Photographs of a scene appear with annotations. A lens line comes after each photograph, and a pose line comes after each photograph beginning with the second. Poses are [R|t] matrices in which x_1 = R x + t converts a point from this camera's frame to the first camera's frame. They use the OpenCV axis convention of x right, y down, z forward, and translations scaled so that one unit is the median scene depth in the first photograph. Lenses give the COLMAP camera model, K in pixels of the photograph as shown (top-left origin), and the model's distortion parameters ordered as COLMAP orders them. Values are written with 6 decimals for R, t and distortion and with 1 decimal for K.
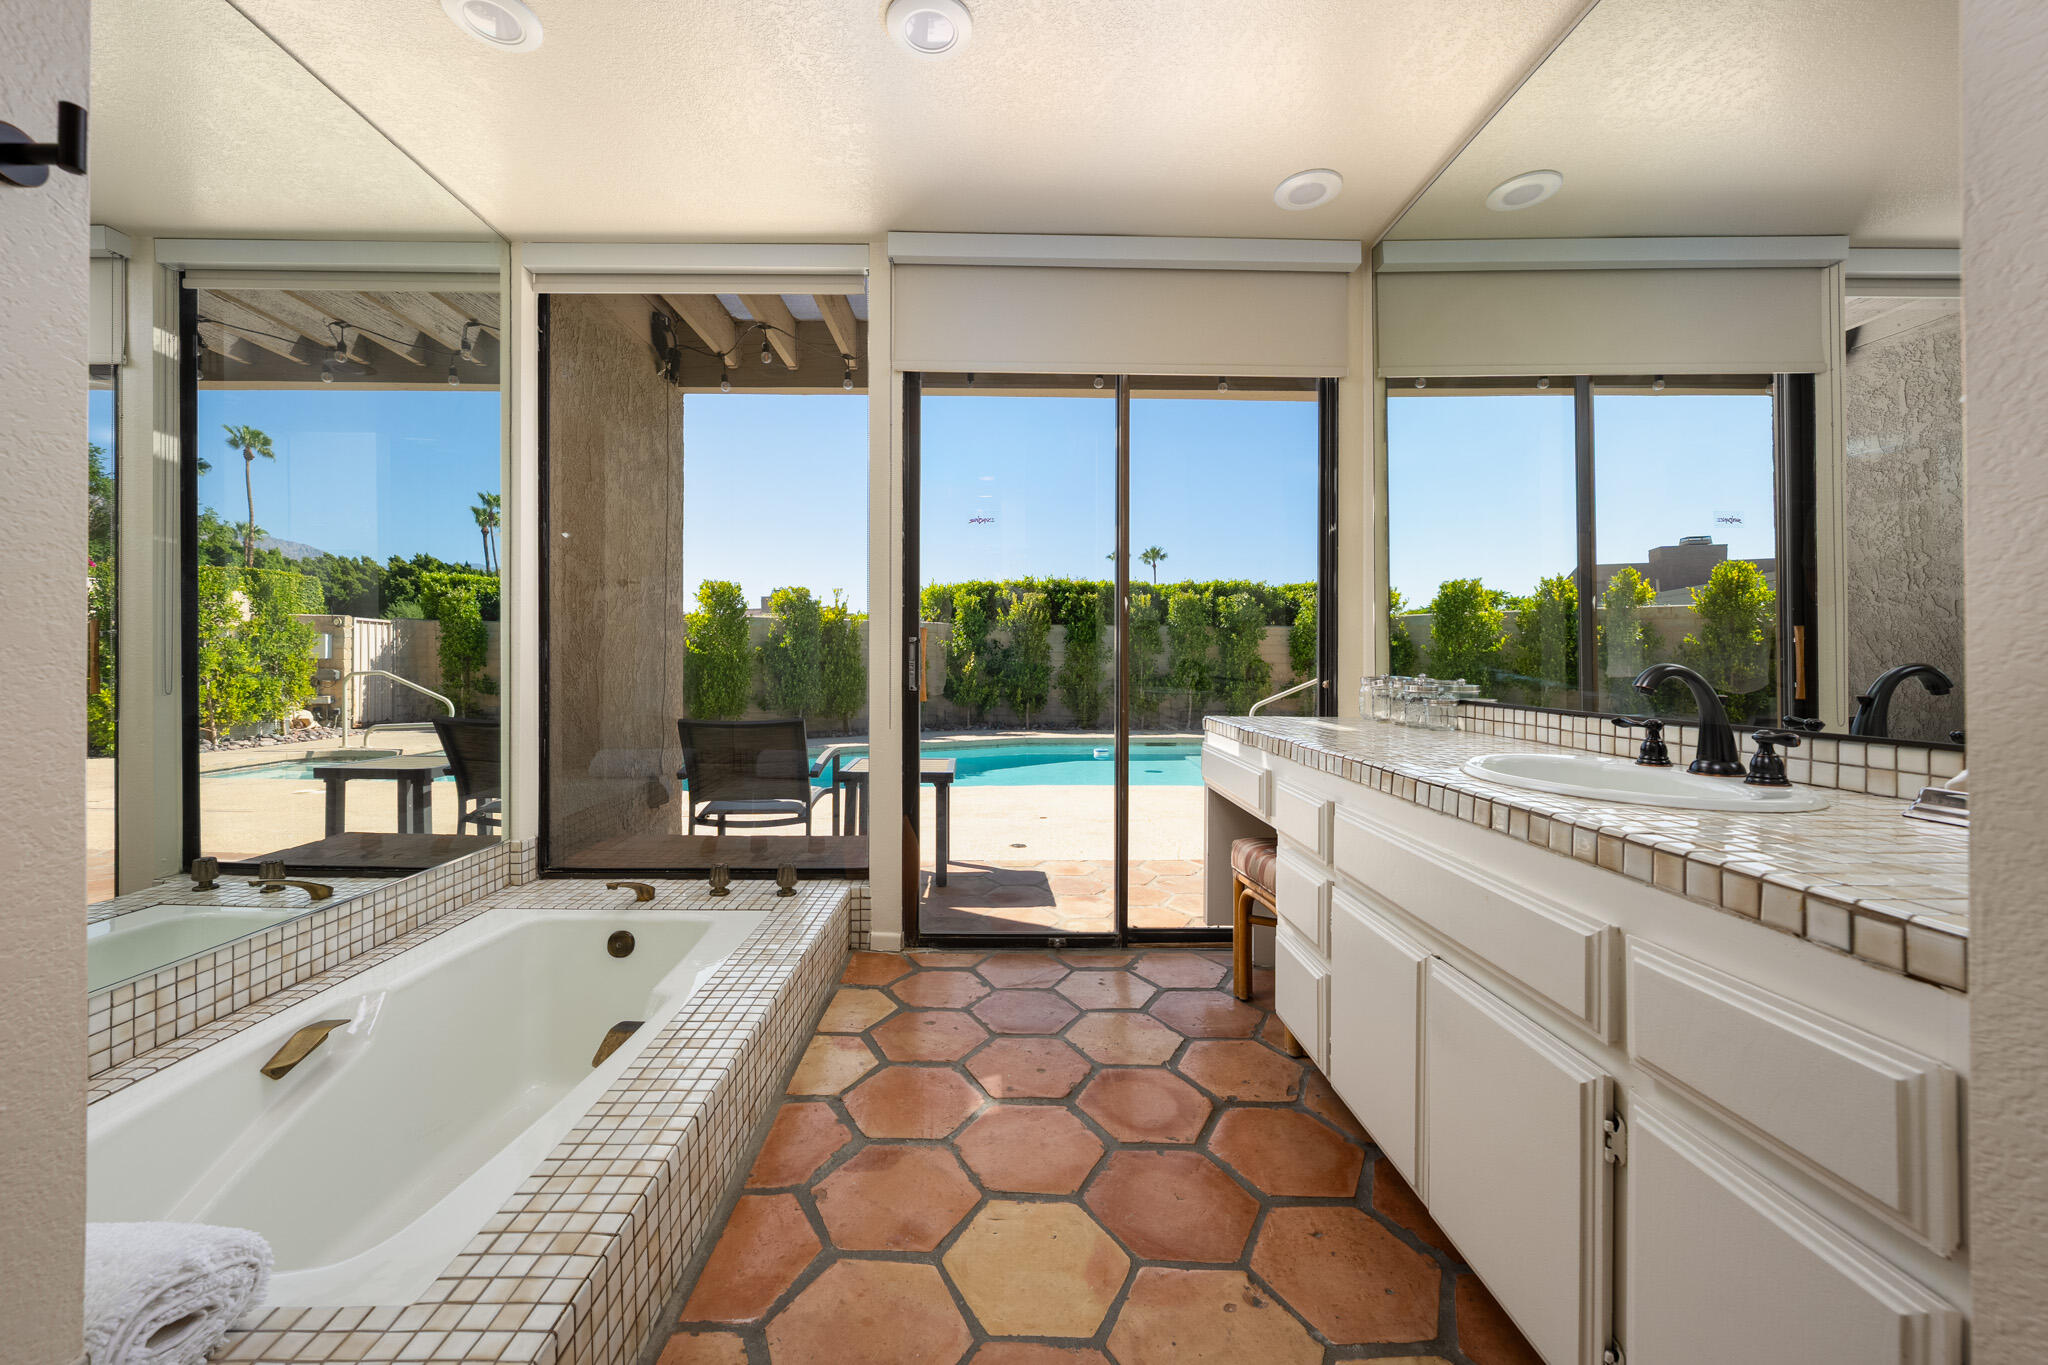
lens RADIAL K [[763.3, 0, 995.6], [0, 763.3, 642.8], [0, 0, 1]] dist [-0.011428, 0.000258]
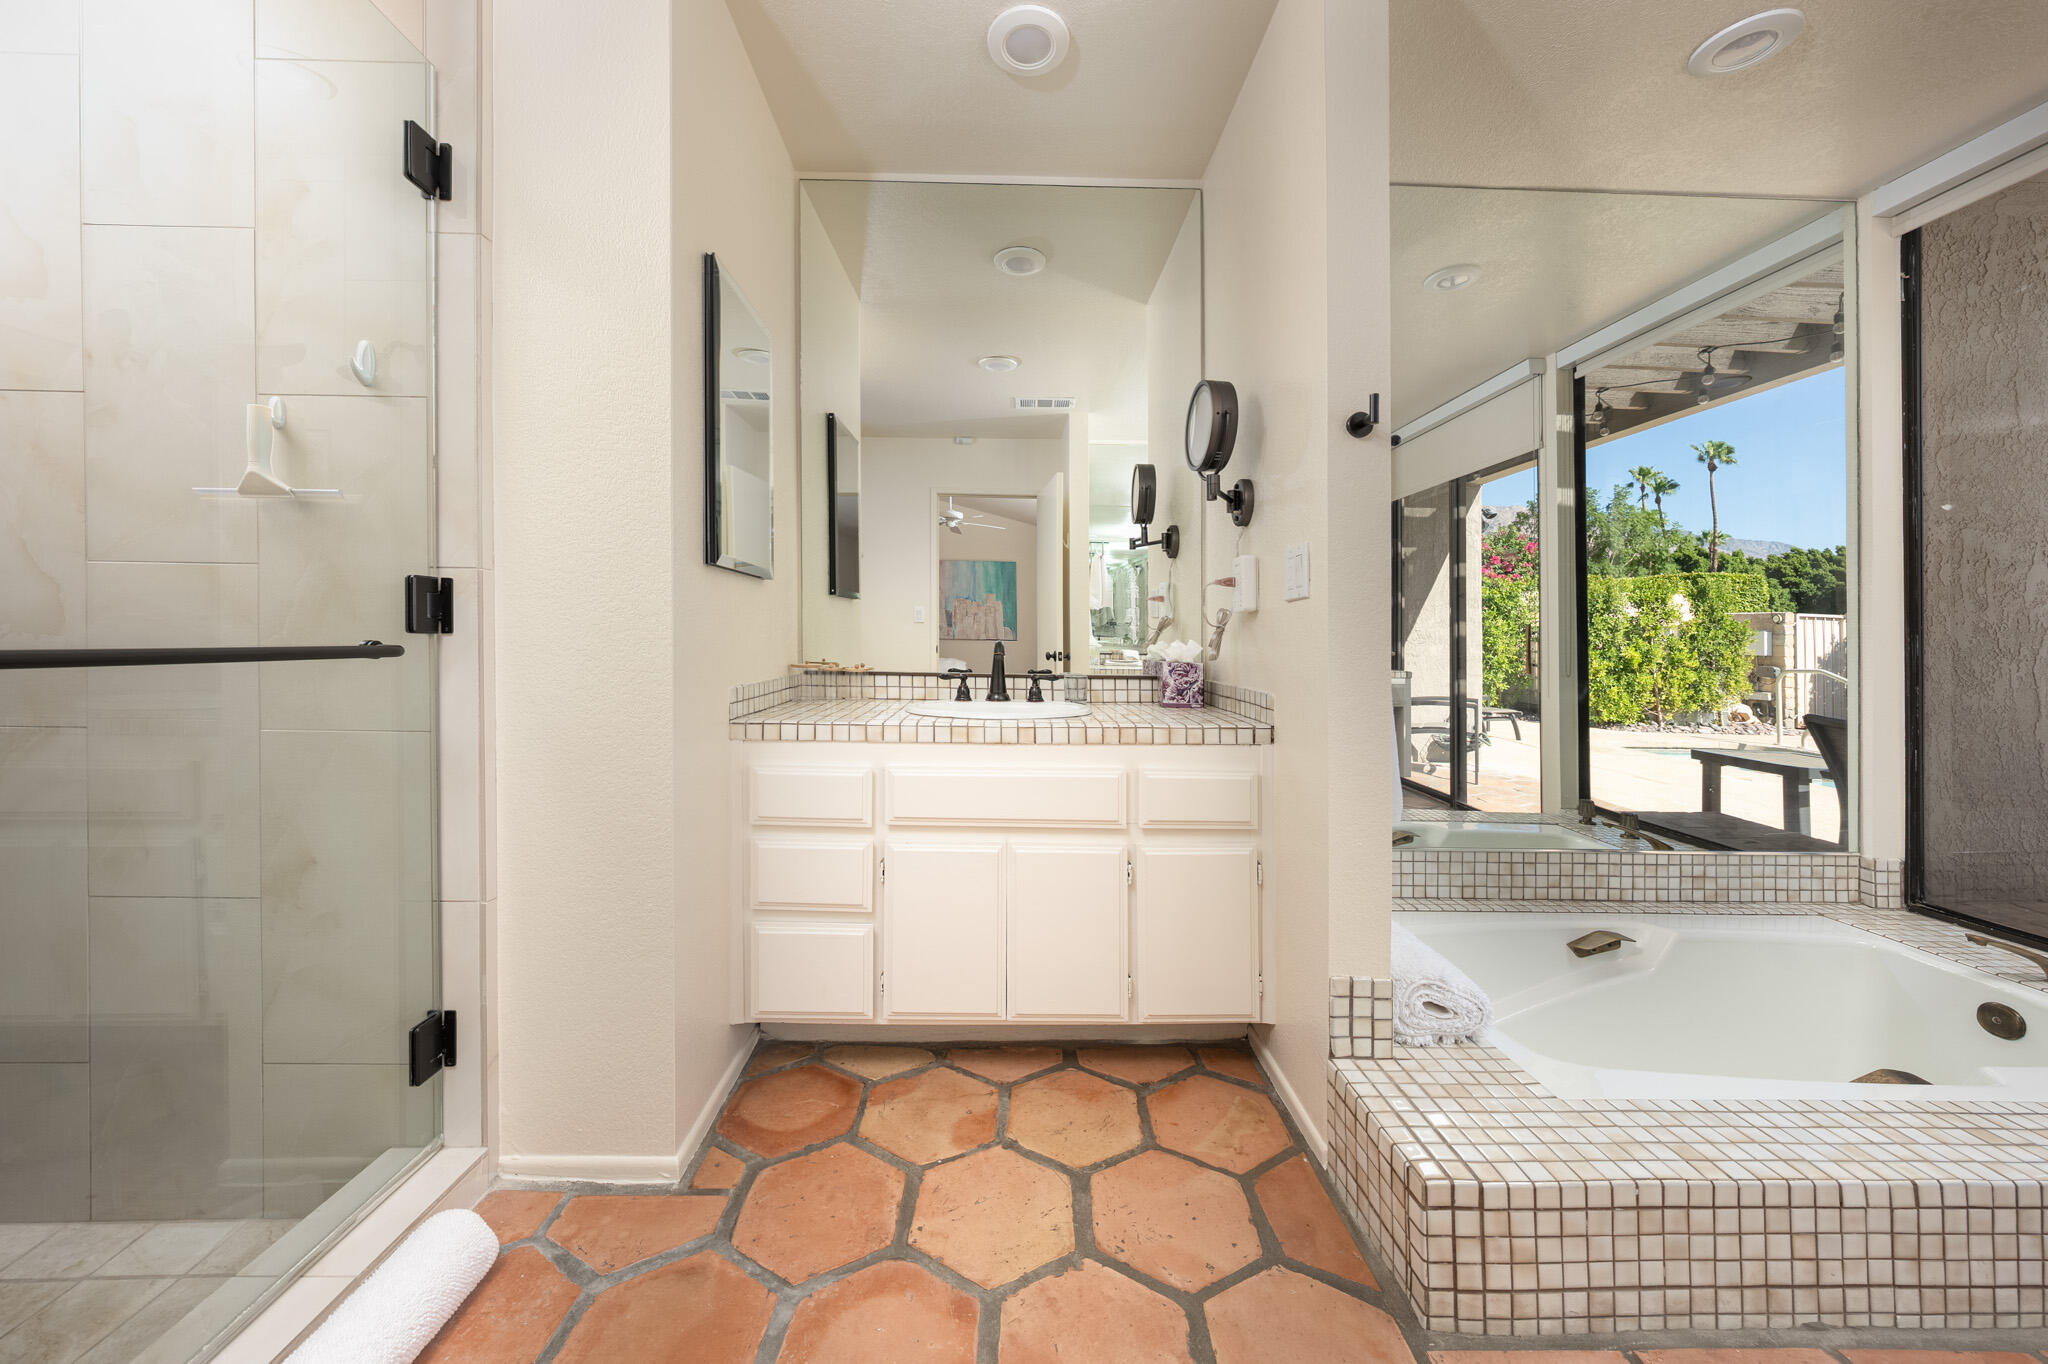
lens RADIAL K [[688.1, 0, 1028.9], [0, 688.1, 636.8], [0, 0, 1]] dist [0.000030, 0.000015]
pose [[0.012979, -0.007774, -0.999886, 0.172957], [0.002582, 0.999967, -0.007741, 0.002574], [0.999912, -0.002482, 0.012999, -0.008744]]
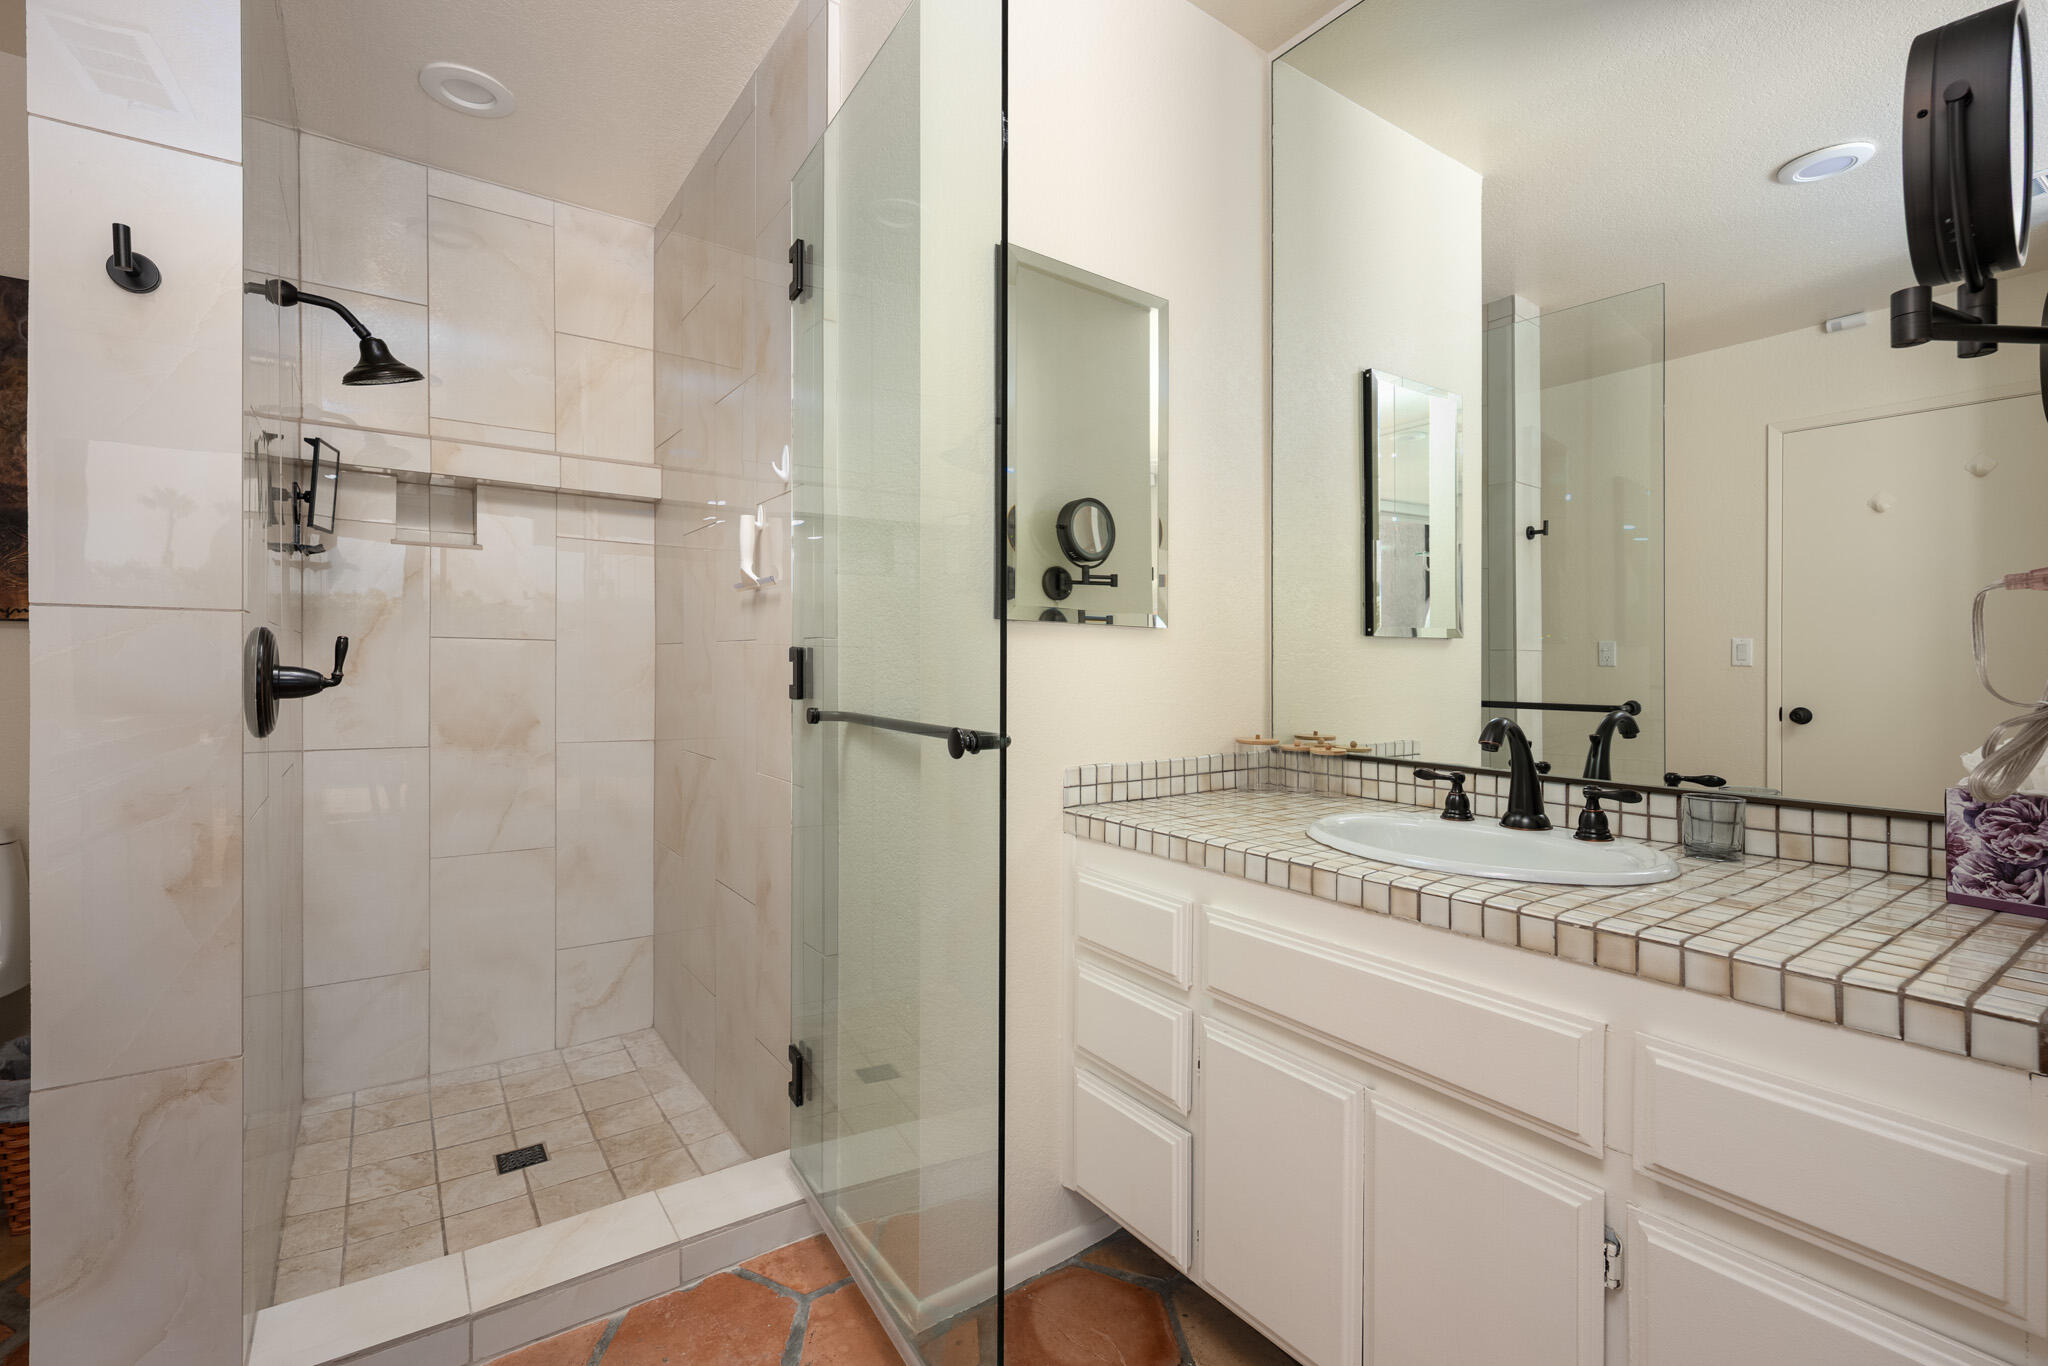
lens RADIAL K [[888.8, 0, 1024.0], [0, 888.8, 683.0], [0, 0, 1]] dist [-0.003487, -0.000229]
pose [[-0.804736, -0.007611, -0.593584, -0.038354], [-0.008541, 0.999963, -0.001243, -0.016266], [0.593571, 0.004070, -0.804771, 0.221989]]
